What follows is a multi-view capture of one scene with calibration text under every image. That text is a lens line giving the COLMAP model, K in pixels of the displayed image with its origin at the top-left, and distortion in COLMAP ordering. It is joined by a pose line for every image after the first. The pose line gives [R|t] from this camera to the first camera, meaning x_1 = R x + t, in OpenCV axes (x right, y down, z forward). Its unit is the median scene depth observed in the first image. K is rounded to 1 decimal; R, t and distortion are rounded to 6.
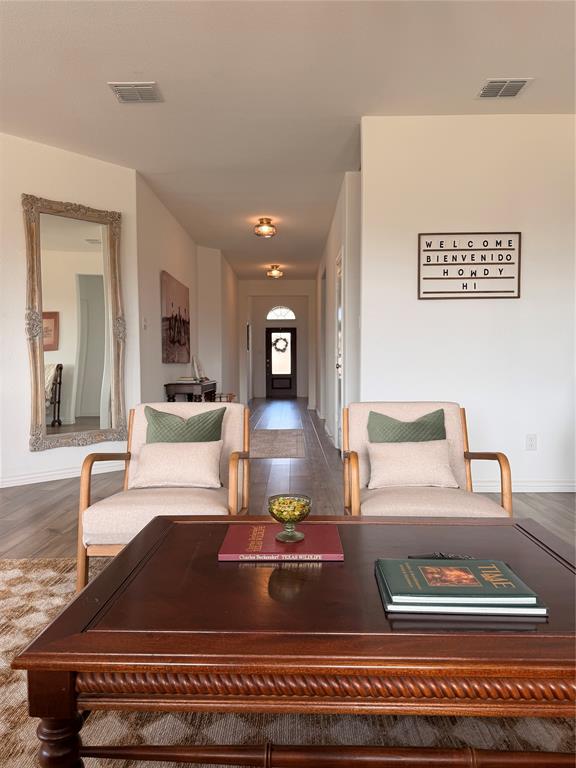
lens RADIAL K [[526.8, 0, 283.5], [0, 526.8, 386.4], [0, 0, 1]] dist [0.047137, -0.036544]
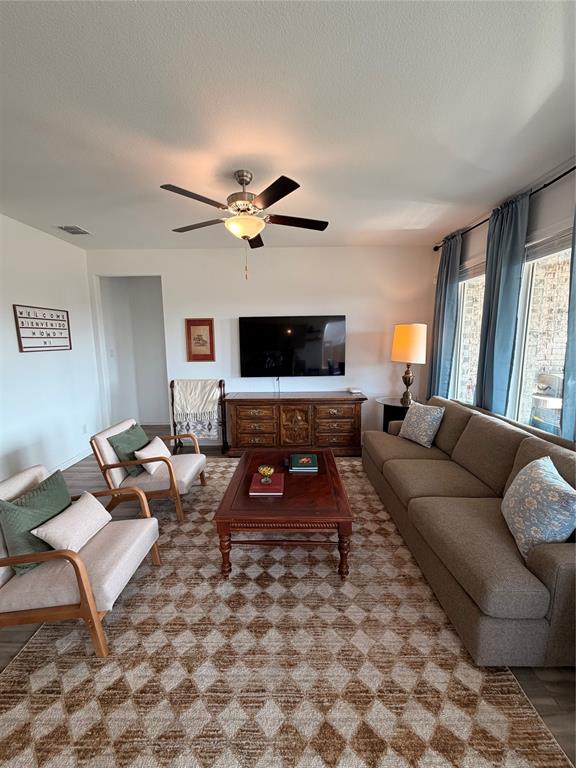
lens RADIAL K [[305.5, 0, 283.6], [0, 305.5, 383.9], [0, 0, 1]] dist [-0.000418, 0.000031]
pose [[-0.003254, -0.143452, 0.989652, -0.550454], [0.050025, 0.988395, 0.143434, -0.164324], [-0.998743, 0.049974, 0.003960, 0.315914]]
